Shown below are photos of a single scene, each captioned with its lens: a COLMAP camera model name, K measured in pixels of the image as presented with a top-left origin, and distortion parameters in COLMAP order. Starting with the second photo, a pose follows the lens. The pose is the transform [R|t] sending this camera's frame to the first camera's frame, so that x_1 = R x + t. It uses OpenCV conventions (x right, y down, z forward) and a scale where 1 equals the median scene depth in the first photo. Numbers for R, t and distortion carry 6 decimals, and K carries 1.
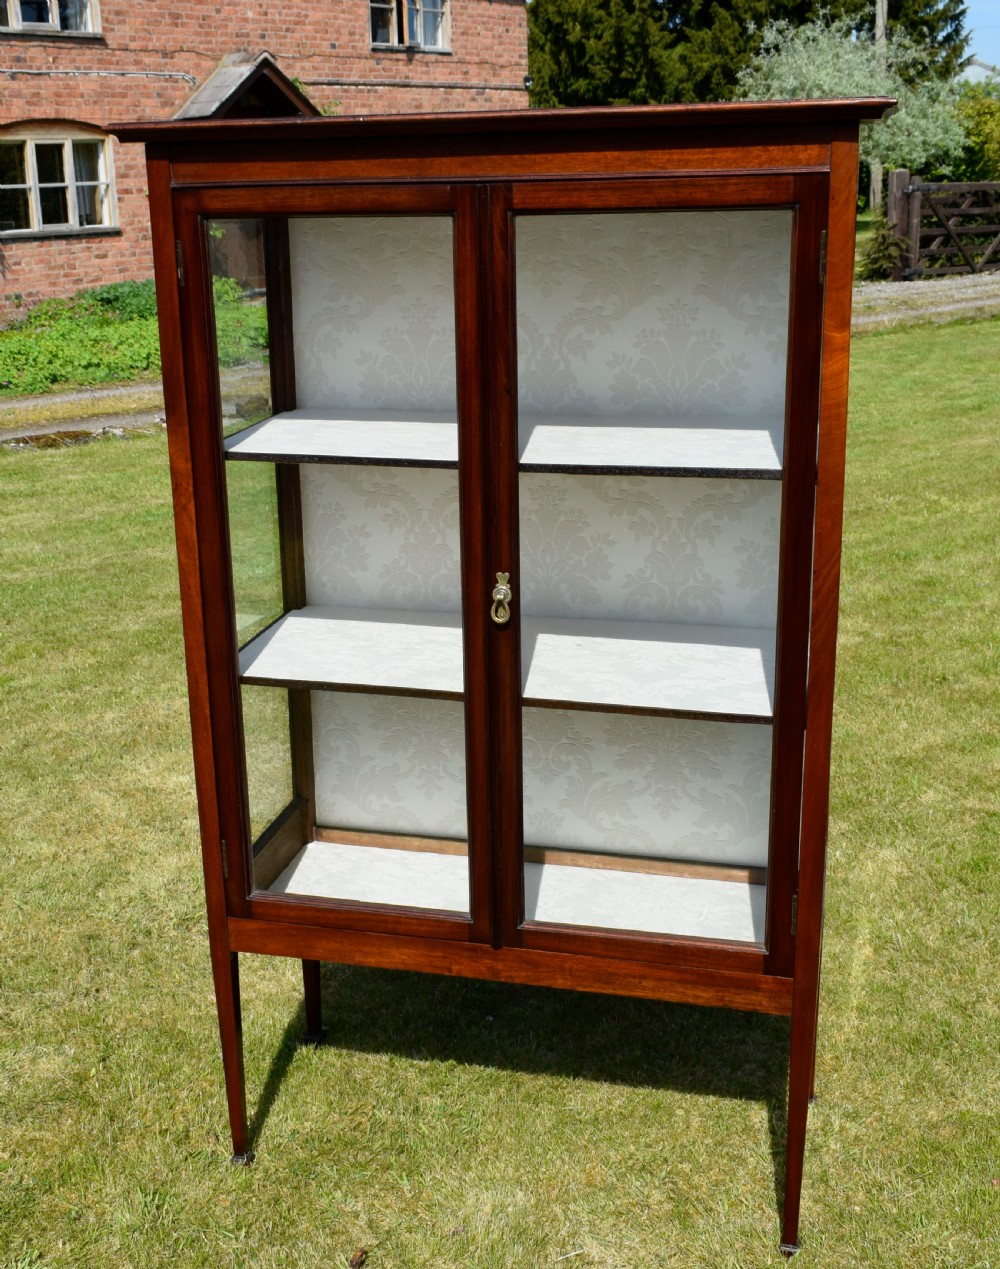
lens RADIAL K [[1545.8, 0, 415.6], [0, 1545.8, 634.6], [0, 0, 1]] dist [-0.009357, 0.000000]
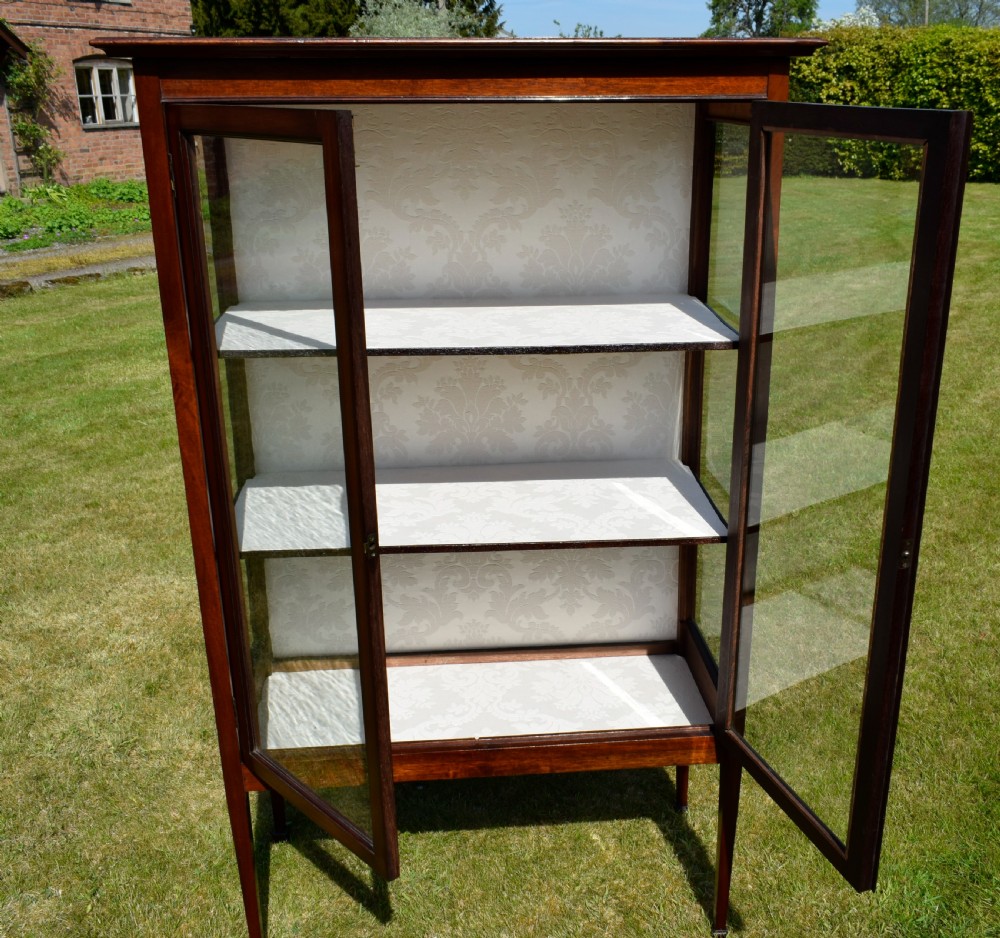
lens RADIAL K [[1093.0, 0, 537.9], [0, 1093.0, 478.9], [0, 0, 1]] dist [-0.017025, 0.000000]
pose [[0.931644, -0.101613, 0.348876, -0.165478], [0.086624, 0.994531, 0.058342, -0.046253], [-0.352896, -0.024132, 0.935351, 0.178504]]
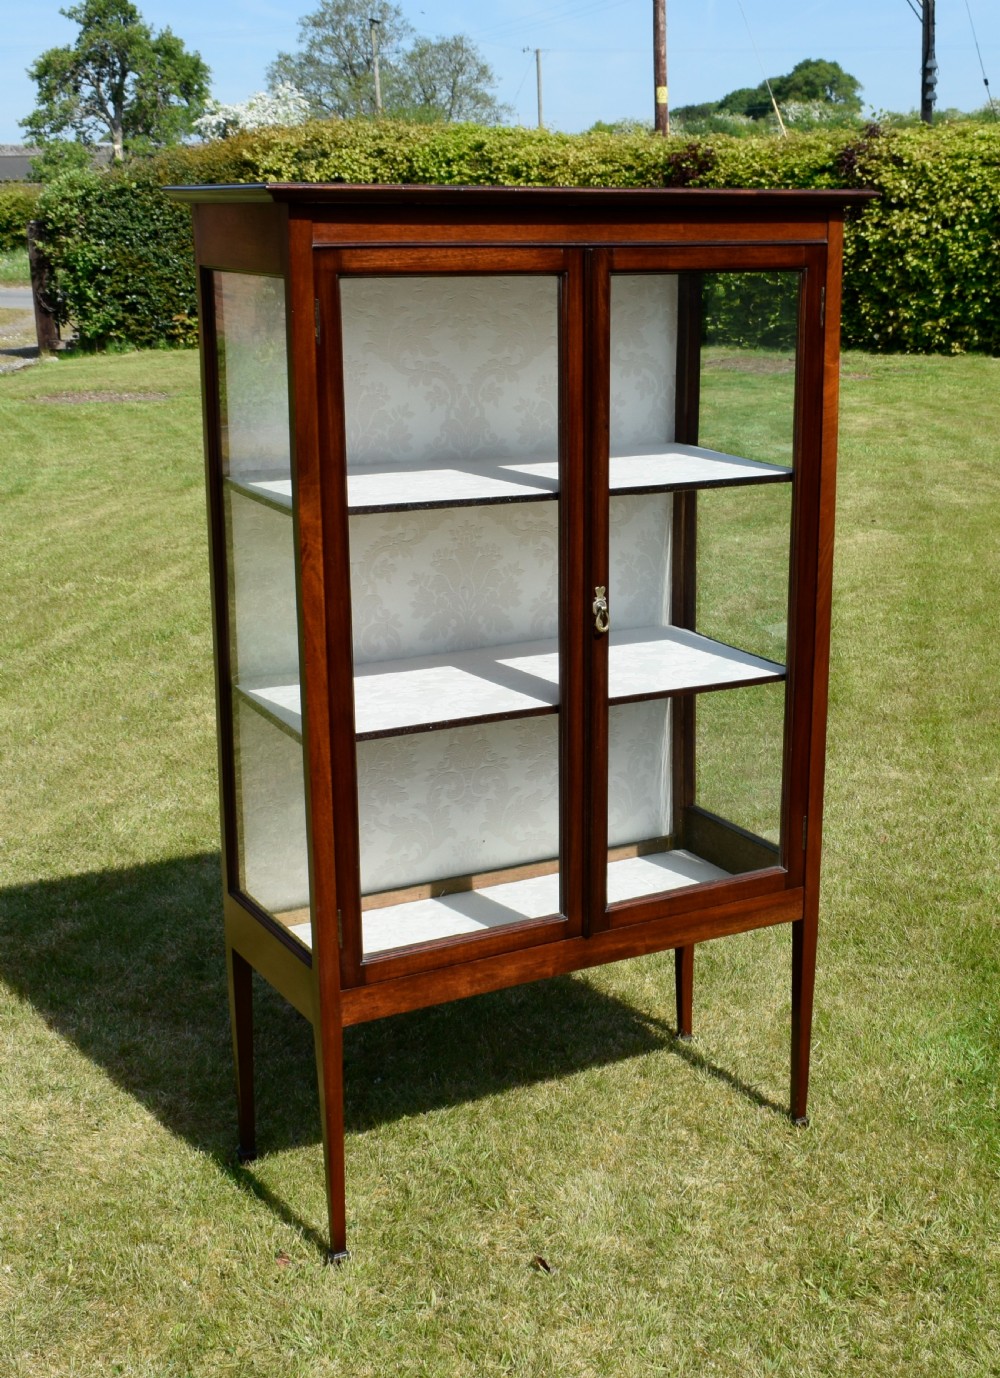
lens RADIAL K [[1859.6, 0, 606.2], [0, 1859.6, 673.7], [0, 0, 1]] dist [-0.028819, 0.000000]
pose [[0.683290, -0.149840, 0.714607, -0.756680], [0.191456, 0.981239, 0.022682, -0.006130], [-0.704599, 0.121317, 0.699159, 0.044112]]
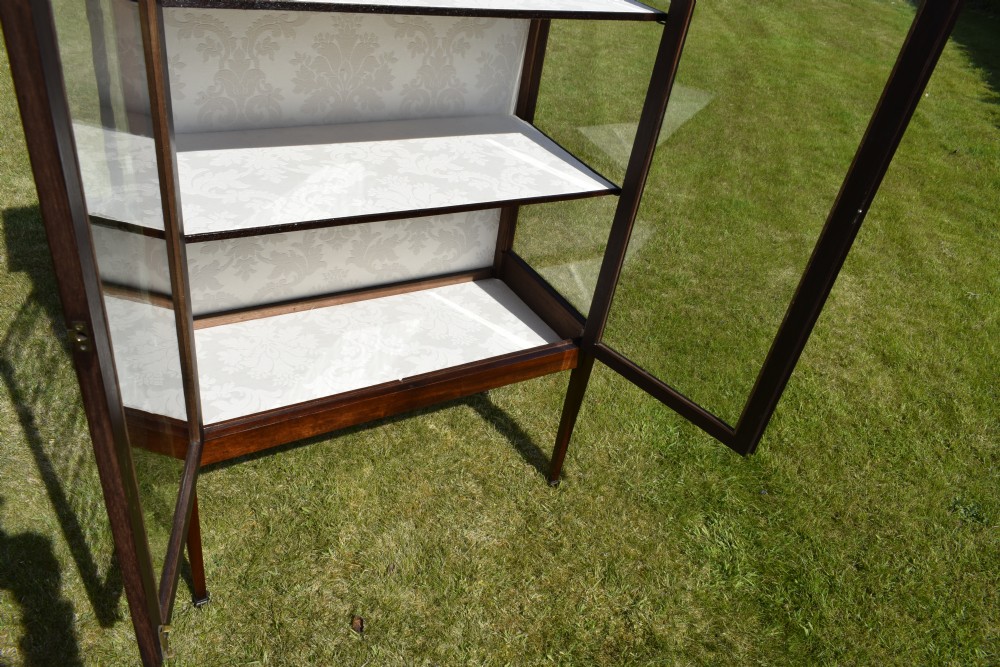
lens RADIAL K [[772.0, 0, 501.7], [0, 772.0, 335.7], [0, 0, 1]] dist [-0.027471, 0.016652]
pose [[0.669940, -0.312817, 0.673295, -0.300504], [0.052330, 0.924539, 0.377477, -0.080977], [-0.740569, -0.217654, 0.635755, 0.466666]]
